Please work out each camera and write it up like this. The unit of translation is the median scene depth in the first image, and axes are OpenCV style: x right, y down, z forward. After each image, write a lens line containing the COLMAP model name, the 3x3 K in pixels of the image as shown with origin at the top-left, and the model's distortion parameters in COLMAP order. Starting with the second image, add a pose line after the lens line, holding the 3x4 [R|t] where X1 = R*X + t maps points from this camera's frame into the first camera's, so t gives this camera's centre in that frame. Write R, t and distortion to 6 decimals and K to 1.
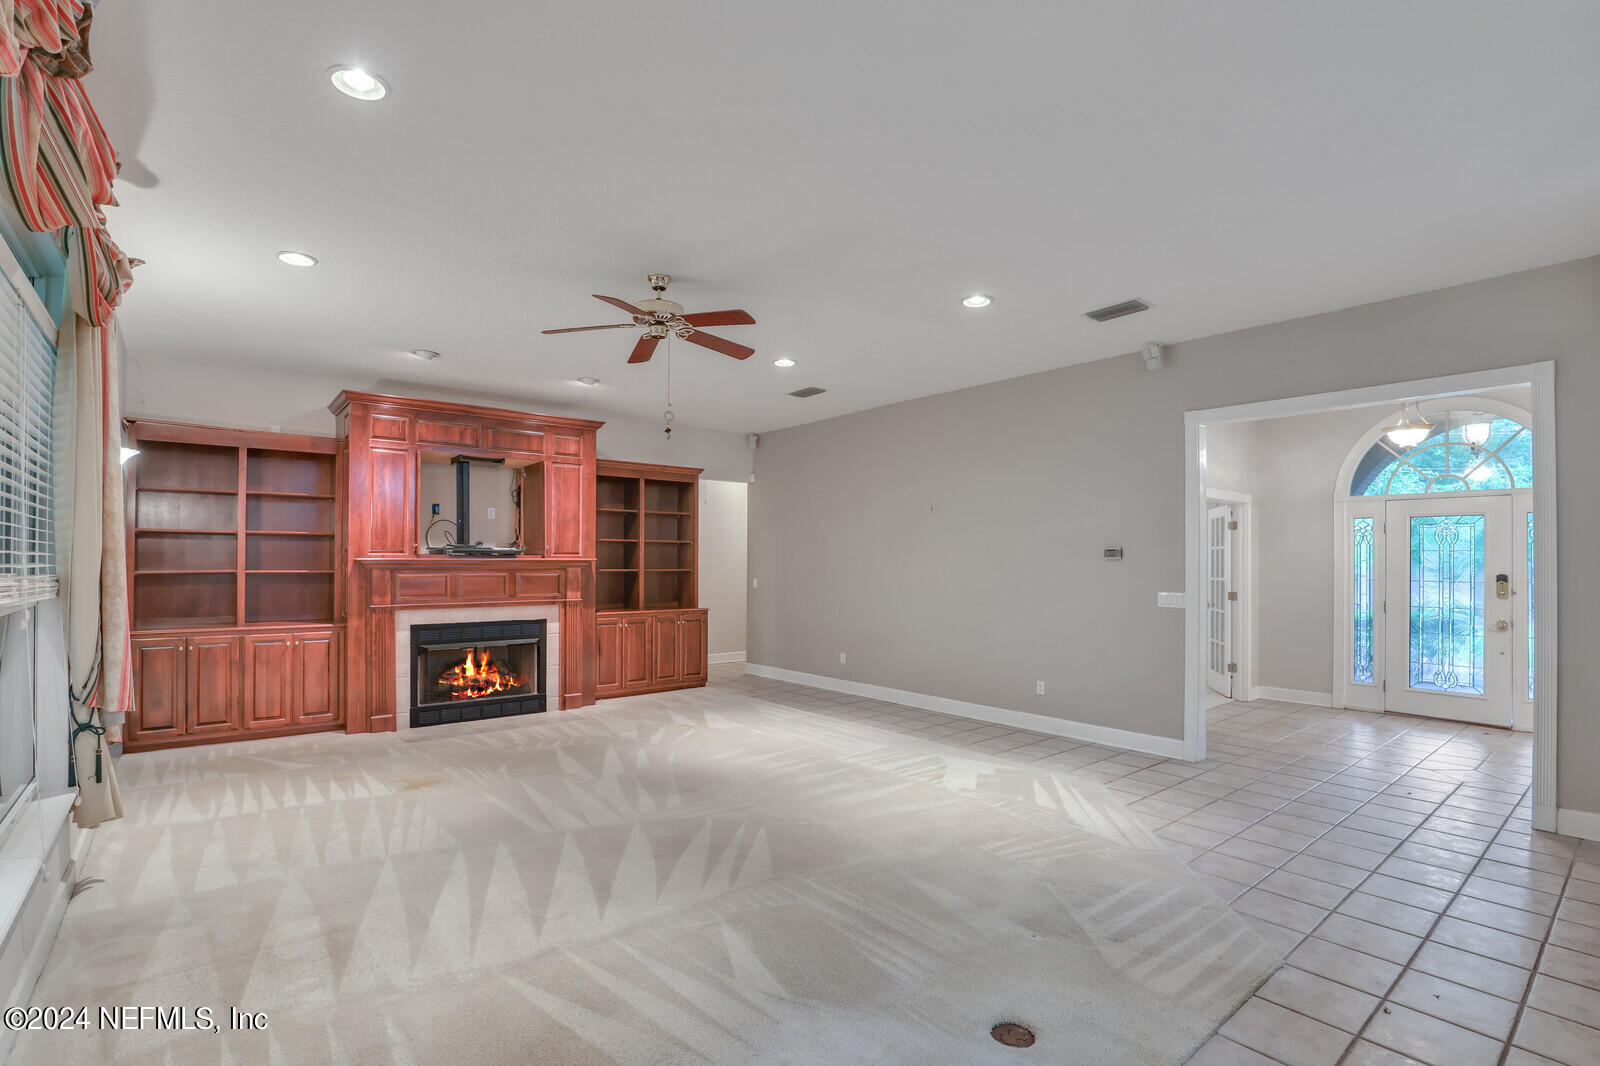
lens RADIAL K [[762.5, 0, 781.8], [0, 762.5, 552.6], [0, 0, 1]] dist [-0.035119, -0.000402]
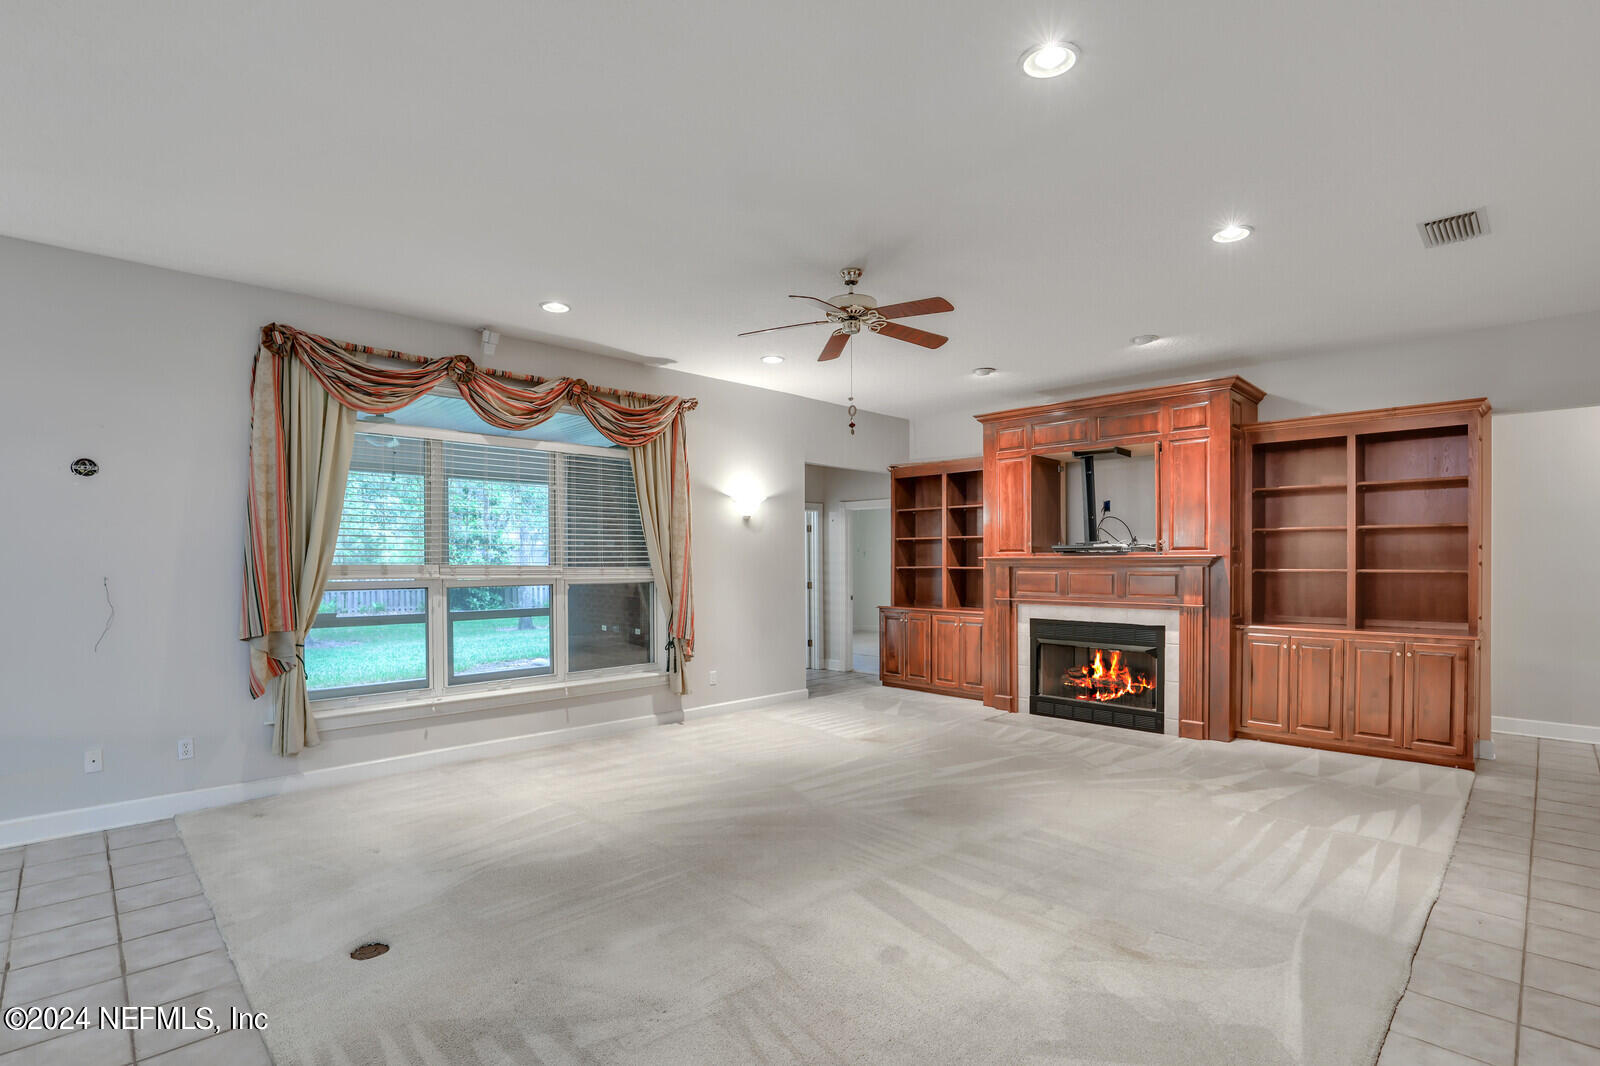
lens RADIAL K [[762.5, 0, 781.8], [0, 762.5, 552.6], [0, 0, 1]] dist [-0.035119, -0.000402]
pose [[0.071397, -0.013890, -0.997351, 0.599501], [0.015401, 0.999799, -0.012822, 0.011496], [0.997329, -0.014445, 0.071597, 0.606728]]
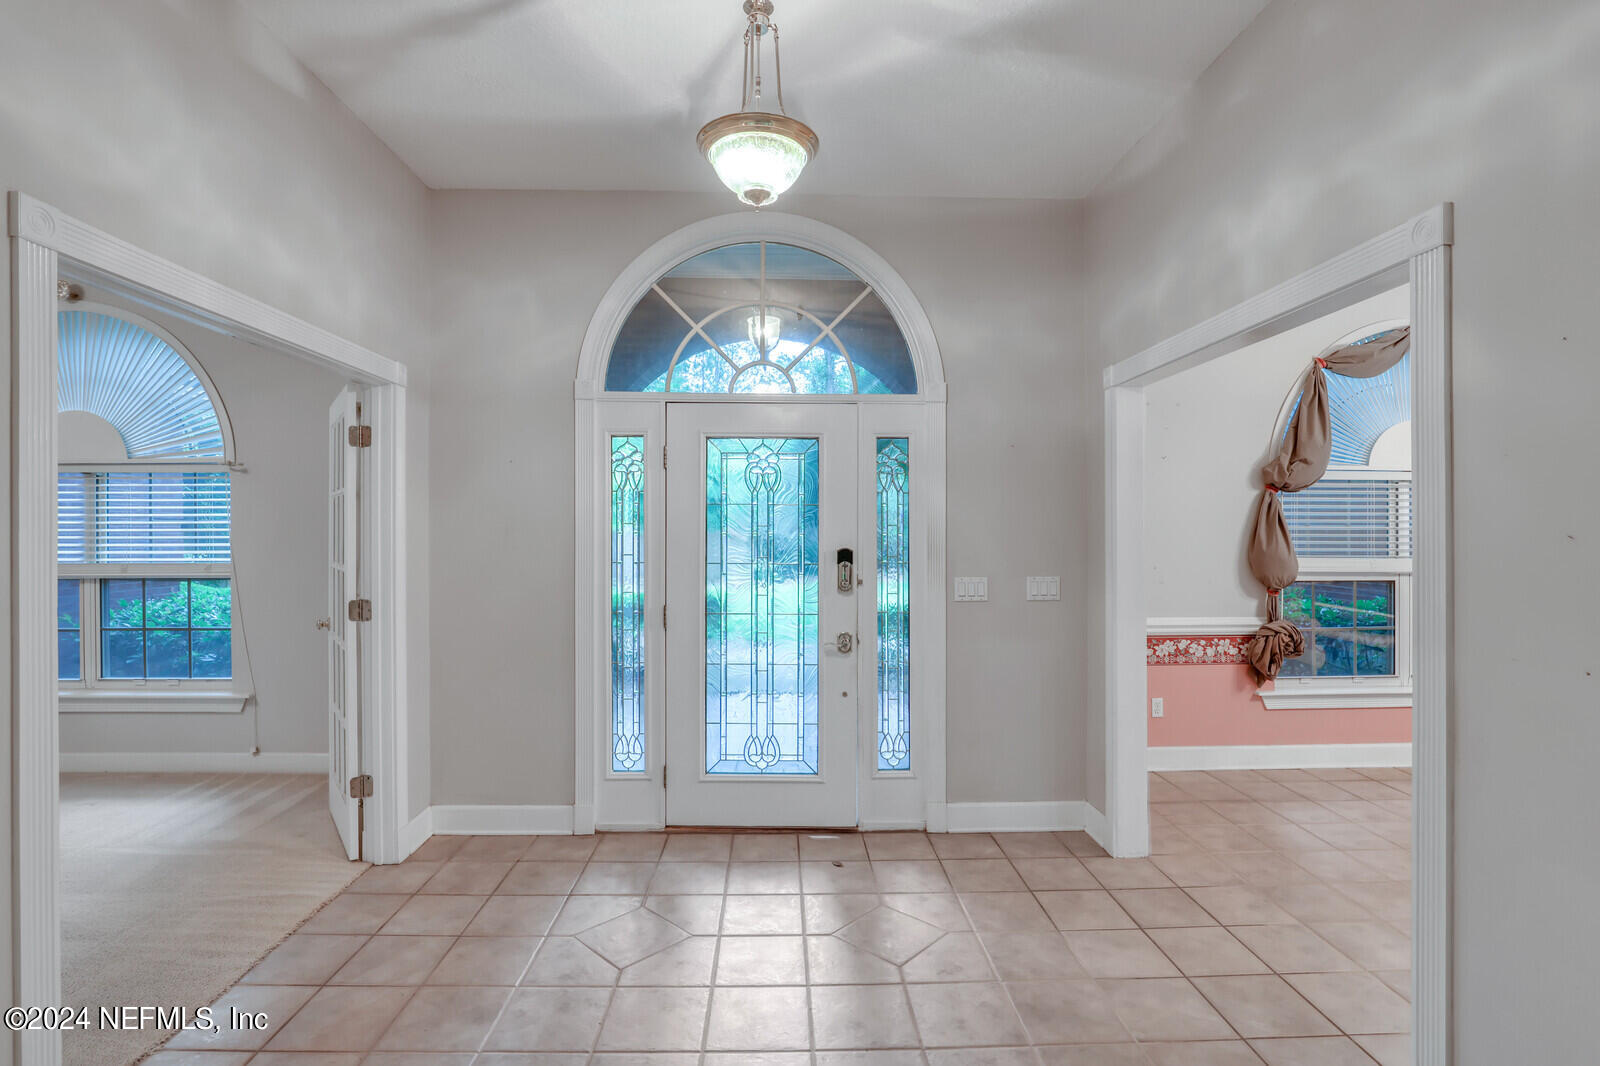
lens RADIAL K [[762.5, 0, 781.8], [0, 762.5, 552.6], [0, 0, 1]] dist [-0.035119, -0.000402]
pose [[0.635154, -0.017785, 0.772181, 0.127180], [-0.007759, 0.999538, 0.029404, 0.004007], [-0.772347, -0.024667, 0.634722, 0.167923]]
